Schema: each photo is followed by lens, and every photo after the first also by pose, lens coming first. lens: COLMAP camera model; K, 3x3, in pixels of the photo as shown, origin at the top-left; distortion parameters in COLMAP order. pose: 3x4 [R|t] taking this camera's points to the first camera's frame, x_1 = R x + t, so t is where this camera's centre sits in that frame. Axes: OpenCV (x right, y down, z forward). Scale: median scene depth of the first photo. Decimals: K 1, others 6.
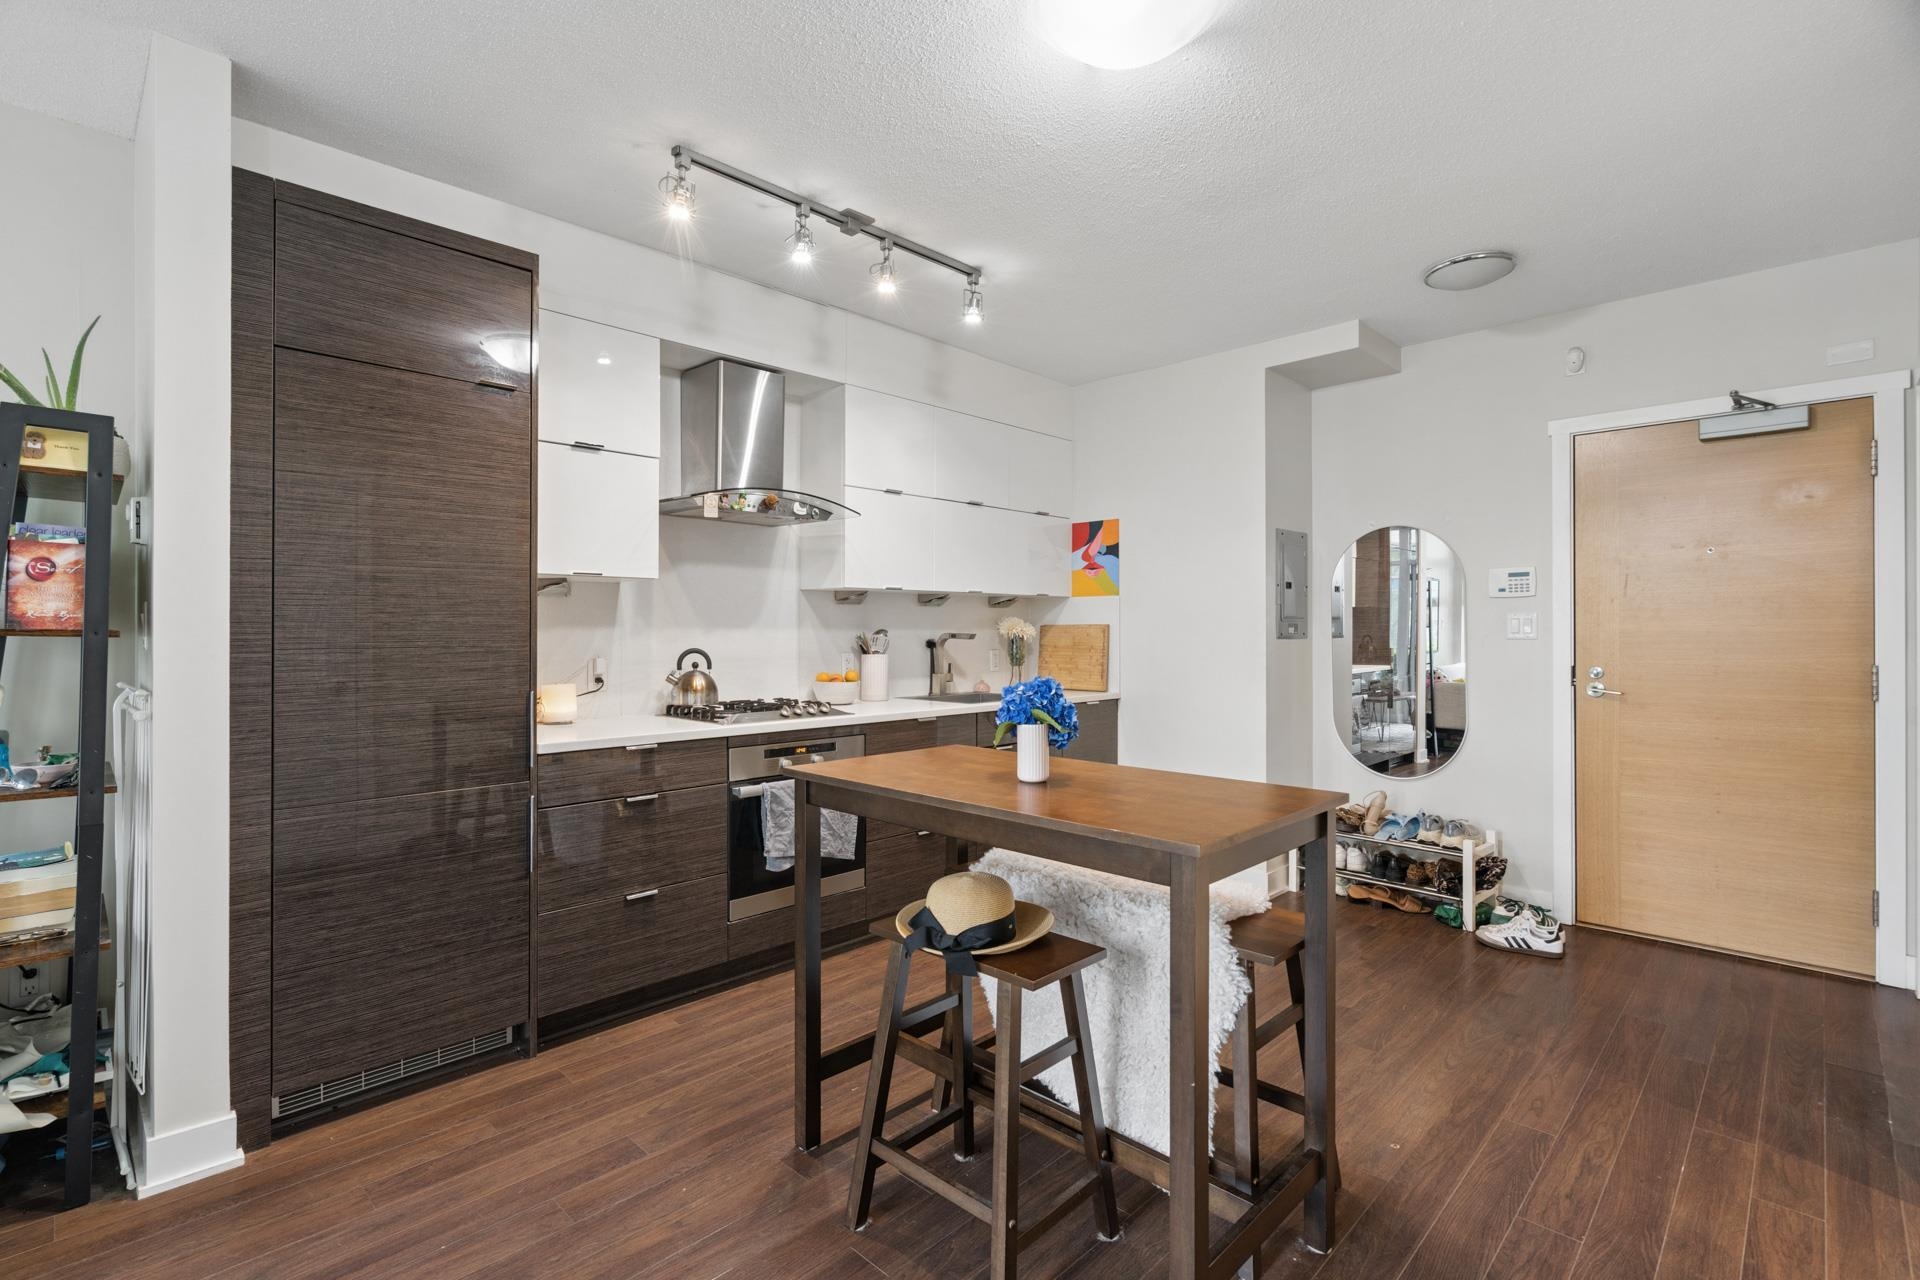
lens RADIAL K [[886.2, 0, 953.7], [0, 886.2, 631.3], [0, 0, 1]] dist [-0.002087, 0.003186]
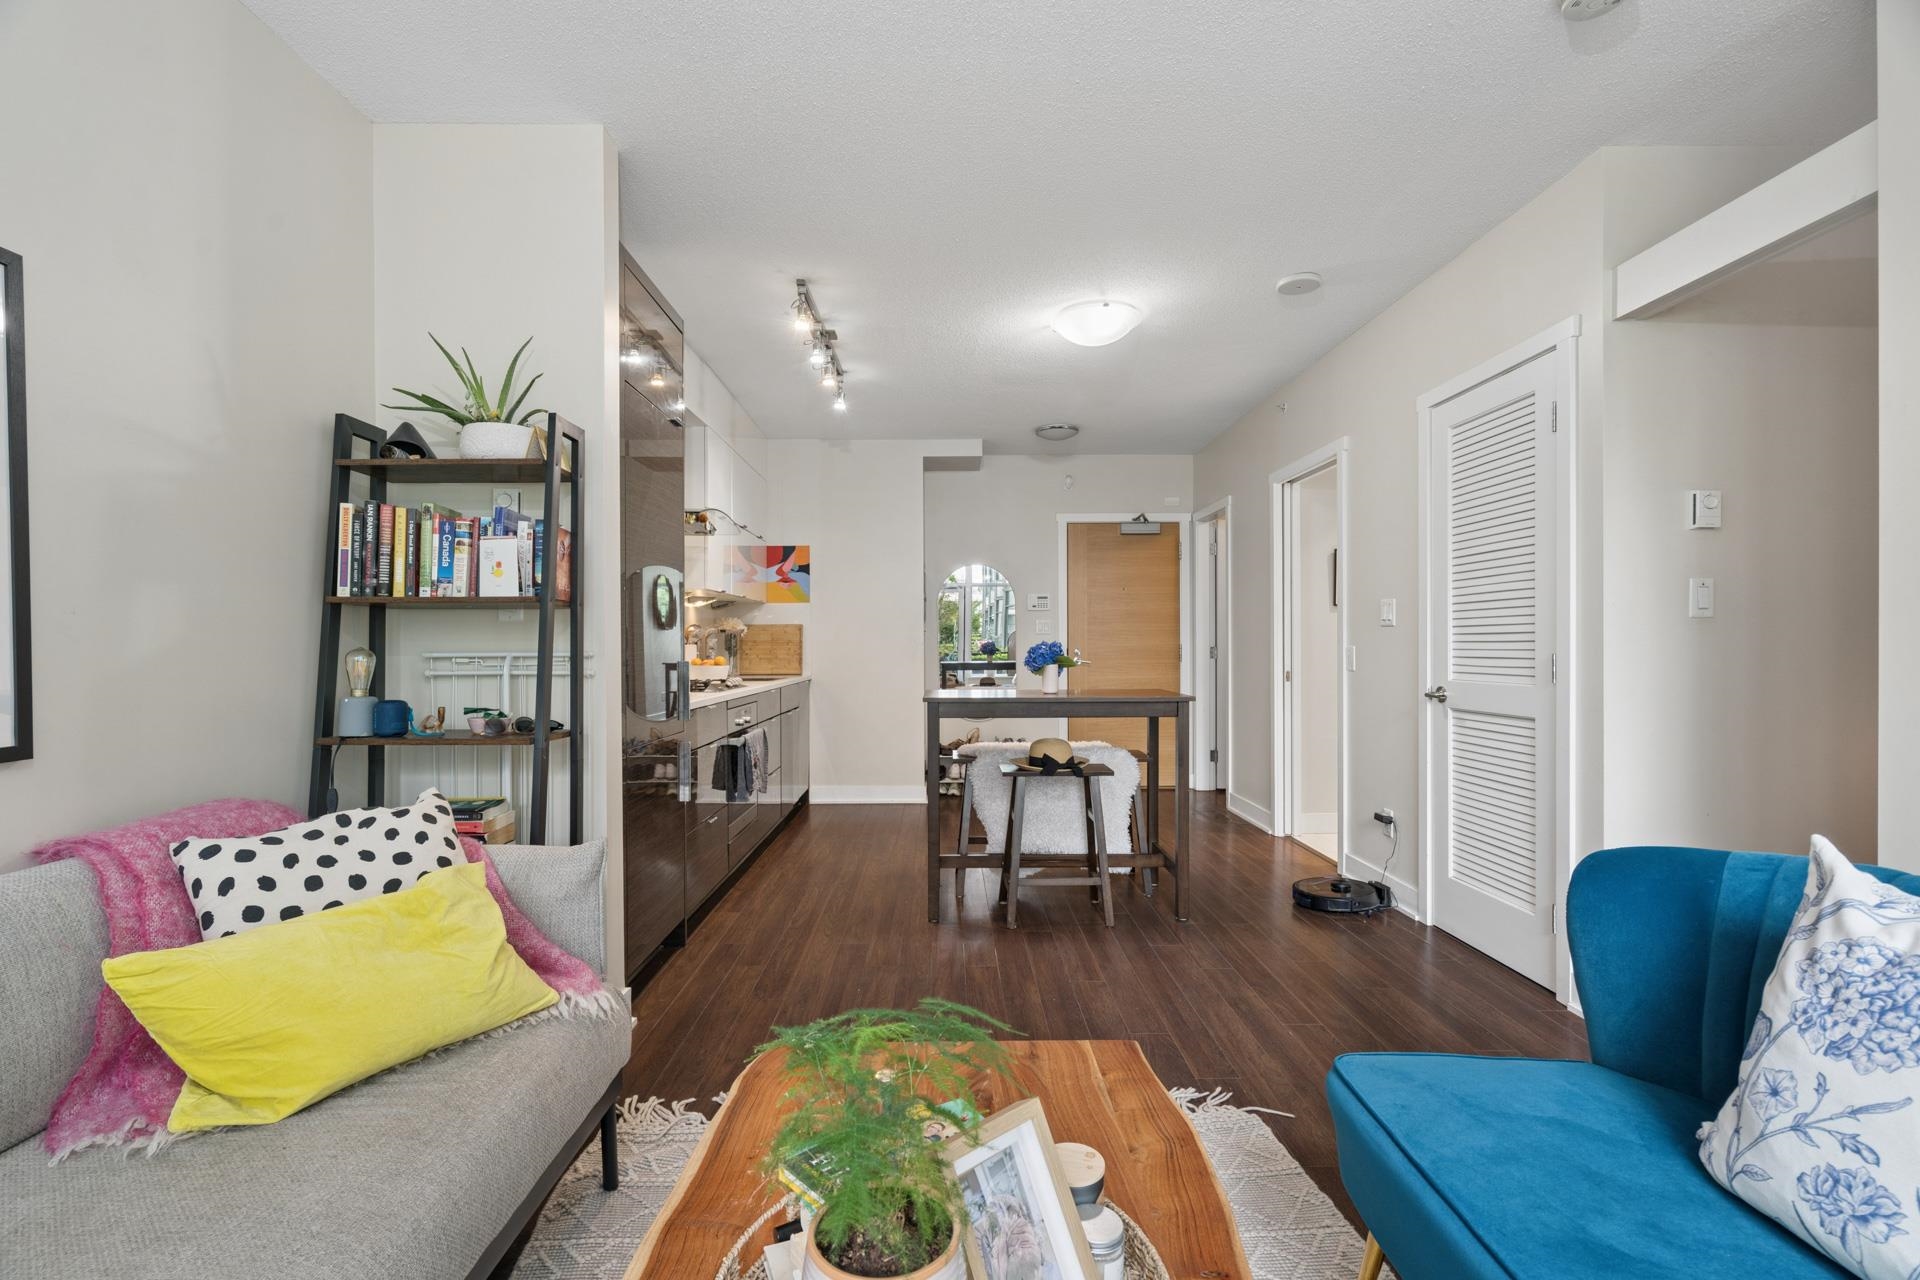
lens RADIAL K [[886.2, 0, 950.5], [0, 886.2, 653.8], [0, 0, 1]] dist [-0.002087, 0.003186]
pose [[0.705165, -0.009221, 0.708983, -0.874849], [0.003982, 0.999951, 0.009045, 0.036115], [-0.709032, -0.003555, 0.705167, -0.140761]]
